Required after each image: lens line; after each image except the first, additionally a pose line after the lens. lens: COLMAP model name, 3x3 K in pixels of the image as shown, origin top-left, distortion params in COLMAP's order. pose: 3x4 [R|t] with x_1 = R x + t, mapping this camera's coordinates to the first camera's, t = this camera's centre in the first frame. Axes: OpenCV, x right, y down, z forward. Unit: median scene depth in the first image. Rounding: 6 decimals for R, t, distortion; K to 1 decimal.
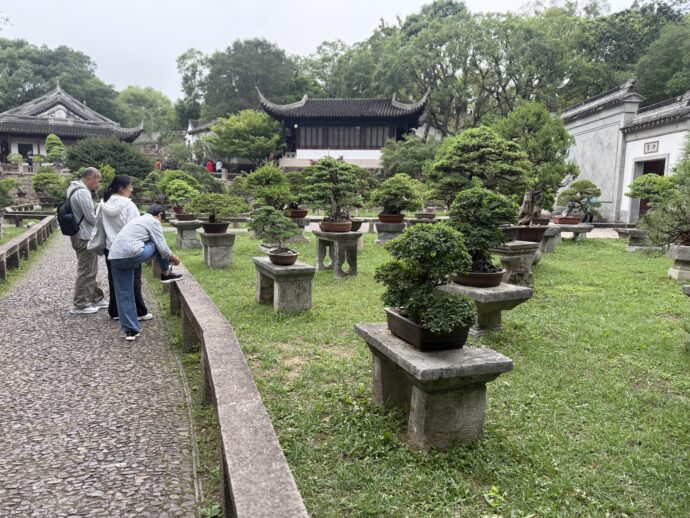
lens RADIAL K [[508.2, 0, 344.6], [0, 508.2, 279.3], [0, 0, 1]] dist [-0.003977, -0.001542]
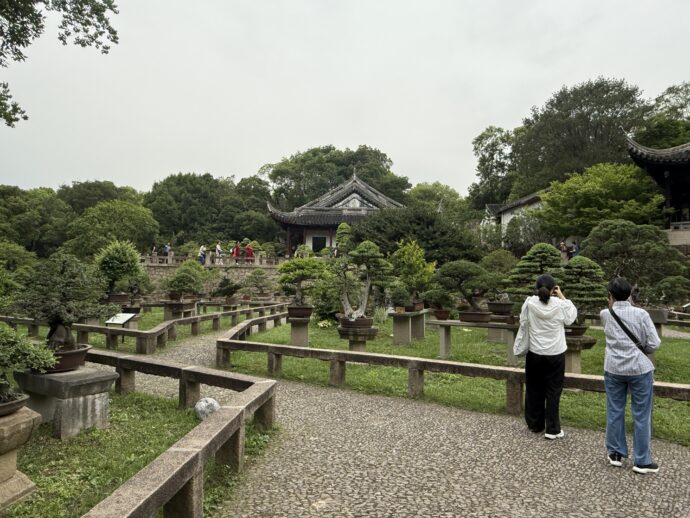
lens RADIAL K [[483.3, 0, 345.0], [0, 483.3, 259.0], [0, 0, 1]] dist [-0.000814, -0.001014]
pose [[0.864564, -0.034452, -0.501340, -0.142316], [-0.076891, 0.976830, -0.199727, -0.052778], [0.496605, 0.211225, 0.841883, 0.279878]]
